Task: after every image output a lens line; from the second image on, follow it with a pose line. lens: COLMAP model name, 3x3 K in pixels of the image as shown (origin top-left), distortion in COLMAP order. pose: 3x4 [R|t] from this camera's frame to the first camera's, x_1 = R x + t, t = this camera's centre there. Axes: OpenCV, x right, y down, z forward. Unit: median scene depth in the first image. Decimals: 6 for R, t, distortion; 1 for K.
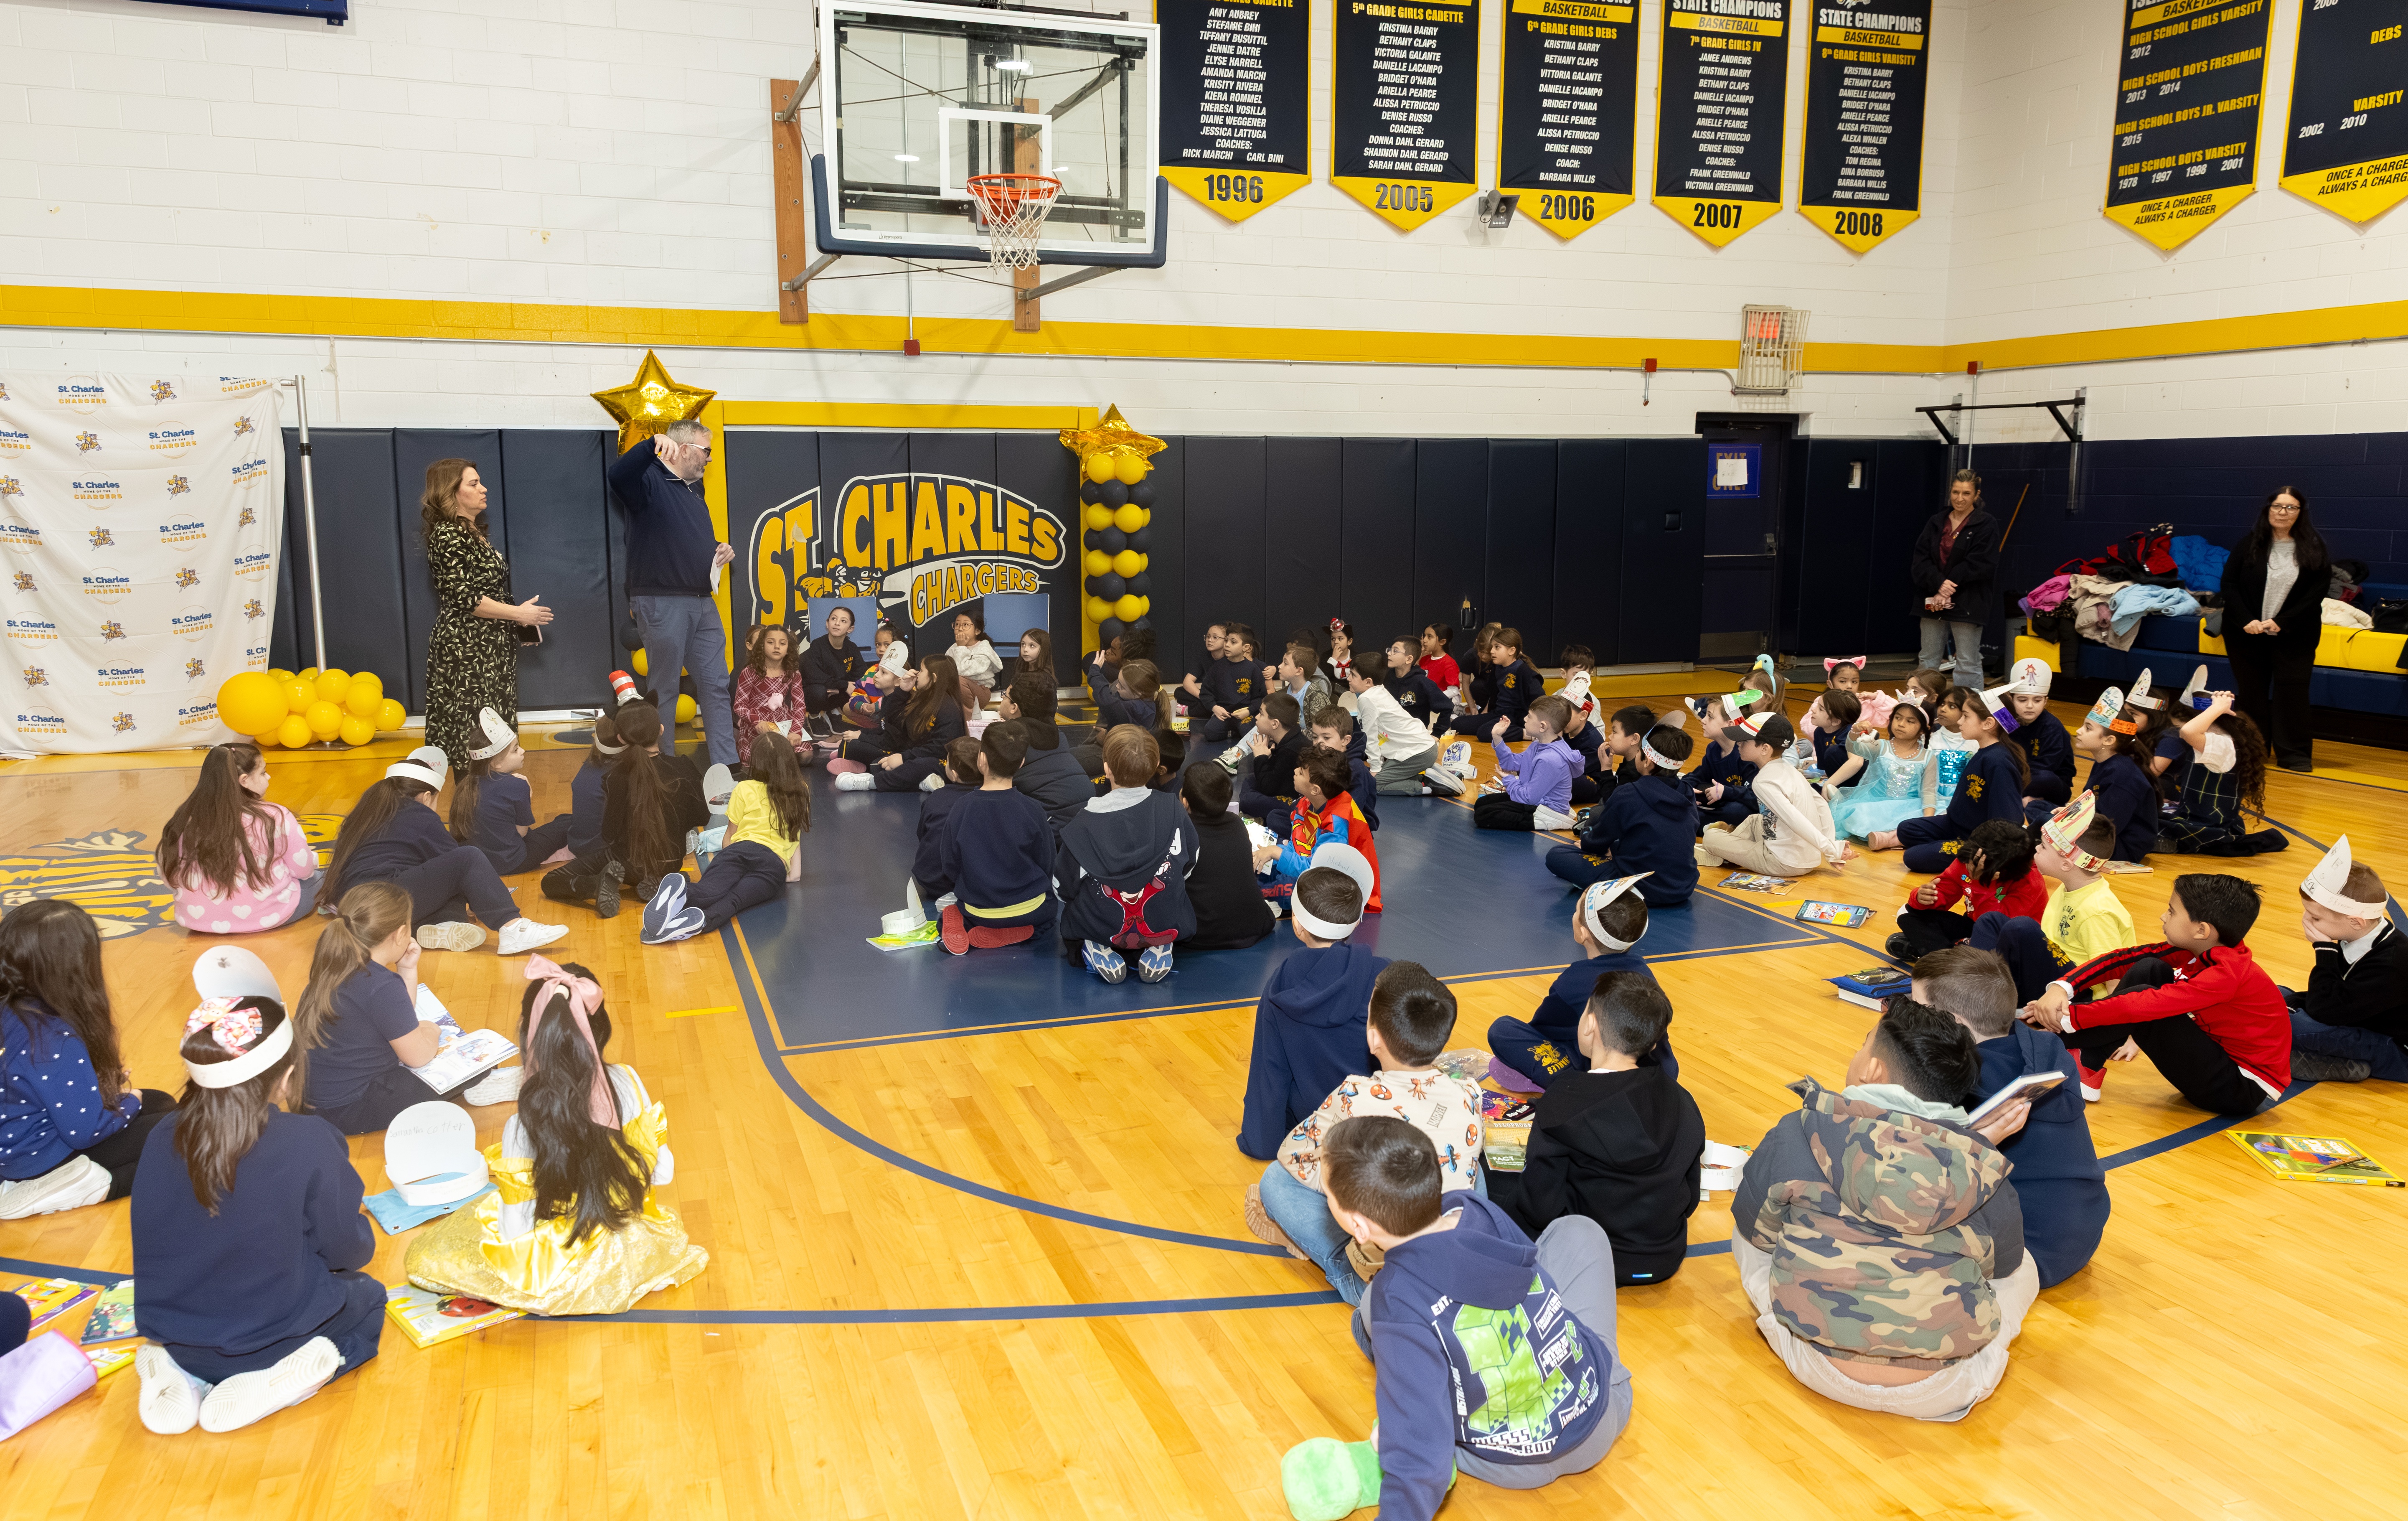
lens RADIAL K [[1739.3, 0, 1204.3], [0, 1739.3, 770.1], [0, 0, 1]] dist [0.031133, -0.007792]
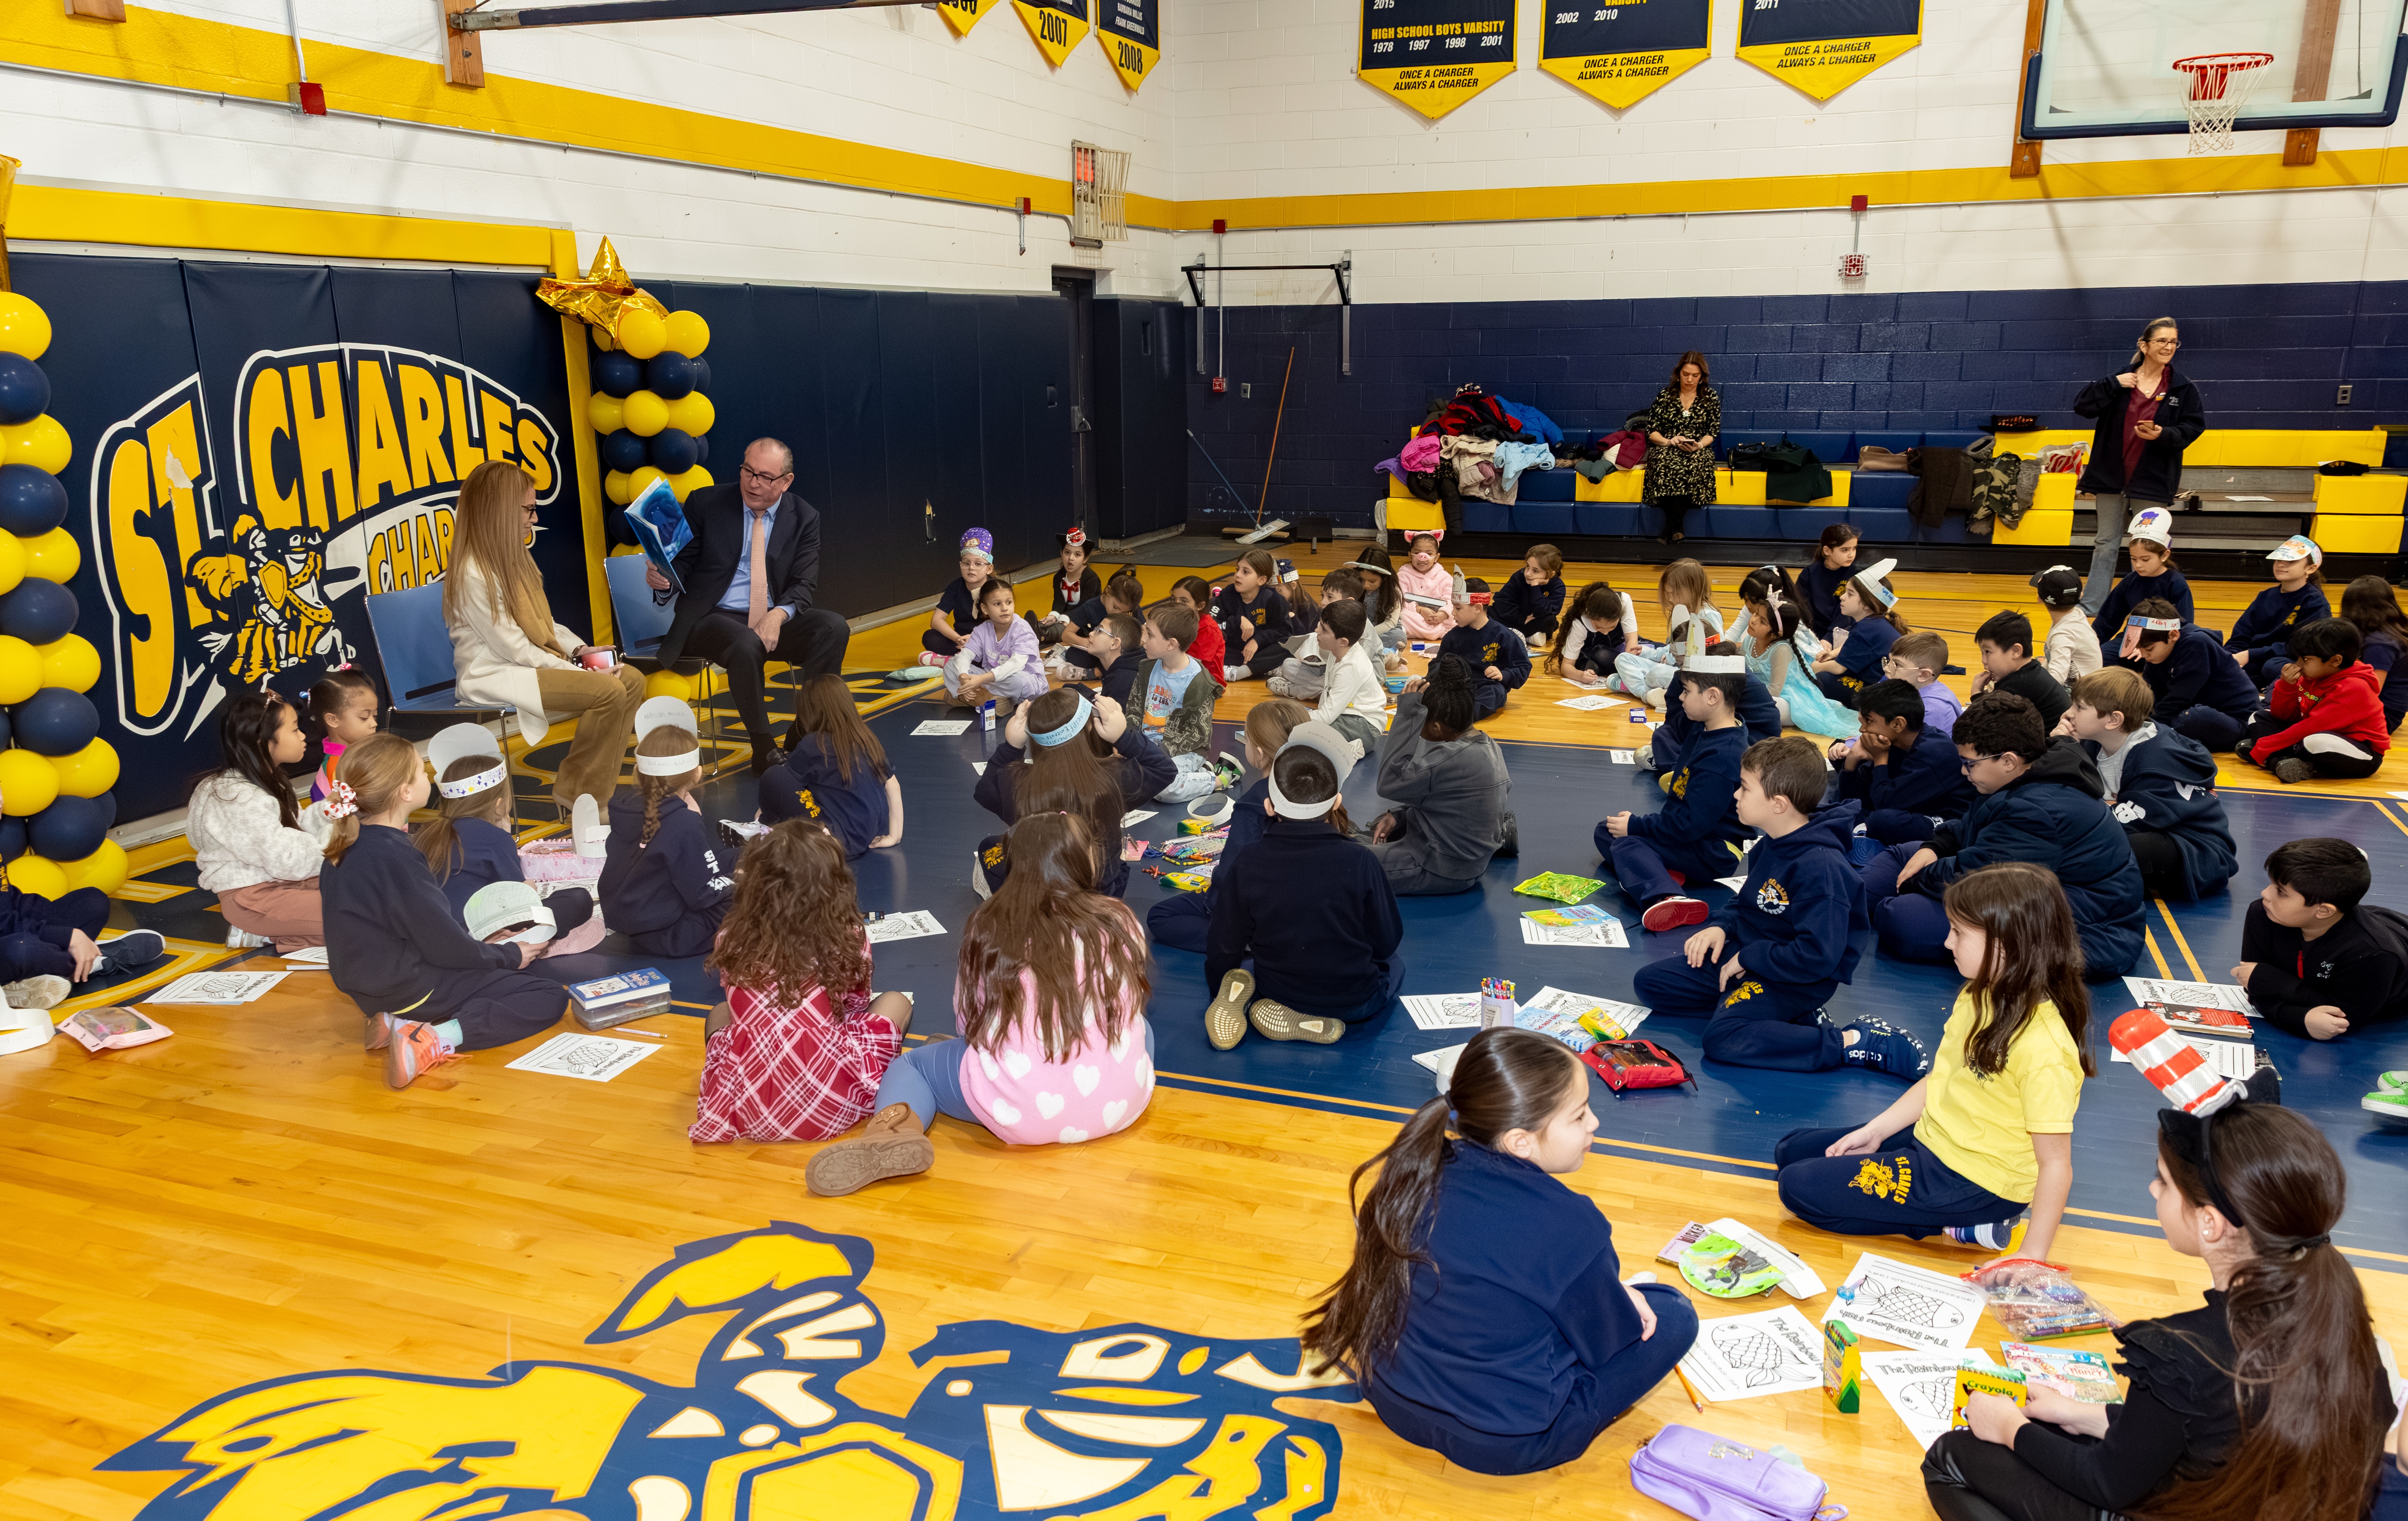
lens RADIAL K [[1739.3, 0, 1175.7], [0, 1739.3, 801.2], [0, 0, 1]] dist [0.031133, -0.007792]
pose [[0.643557, -0.203163, 0.737943, -0.424053], [0.134704, 0.979144, 0.152094, -0.079408], [-0.753452, 0.001523, 0.657501, 0.448630]]
